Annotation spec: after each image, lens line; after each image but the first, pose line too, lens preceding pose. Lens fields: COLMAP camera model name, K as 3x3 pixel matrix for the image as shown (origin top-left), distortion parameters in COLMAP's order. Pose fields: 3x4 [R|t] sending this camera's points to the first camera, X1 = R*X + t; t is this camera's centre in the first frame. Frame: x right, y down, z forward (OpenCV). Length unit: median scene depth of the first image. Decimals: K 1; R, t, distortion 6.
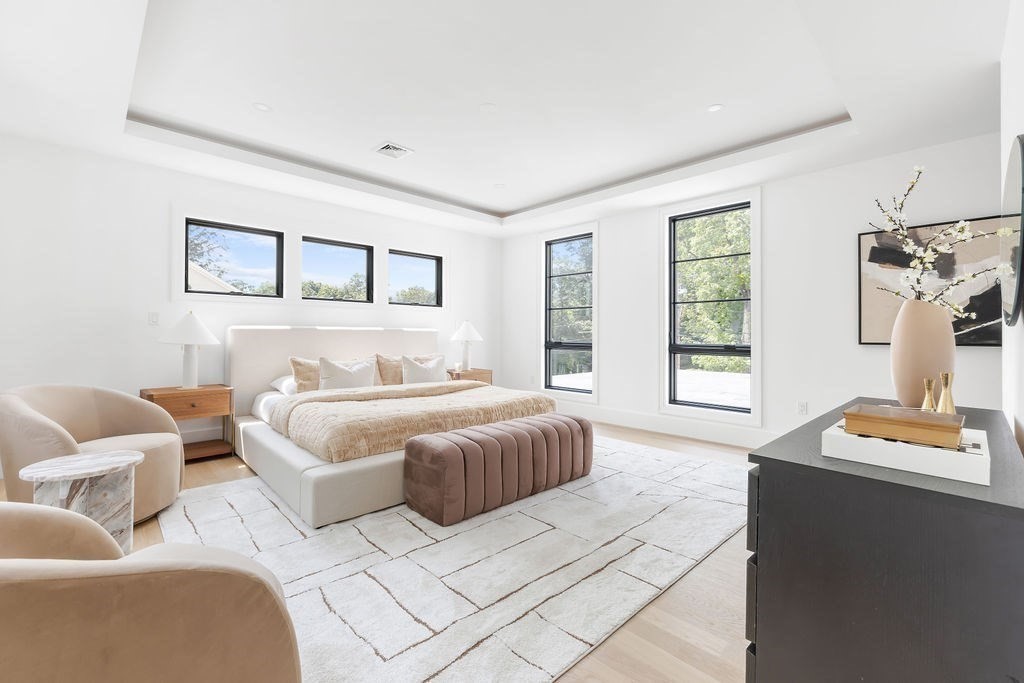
lens RADIAL K [[430.9, 0, 511.7], [0, 430.9, 335.9], [0, 0, 1]] dist [-0.011207, -0.000165]
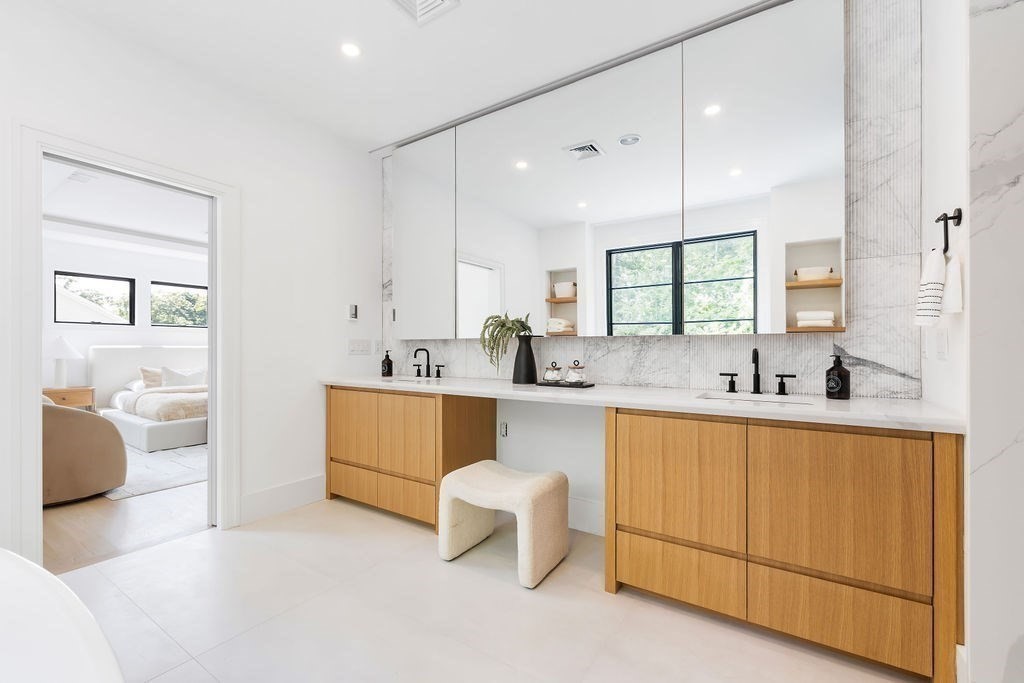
lens RADIAL K [[430.9, 0, 515.1], [0, 430.9, 347.4], [0, 0, 1]] dist [-0.011207, -0.000165]
pose [[0.976687, -0.006977, 0.214554, 0.429253], [0.008524, 0.999944, -0.006287, 0.003387], [-0.214499, 0.007969, 0.976692, -0.709561]]
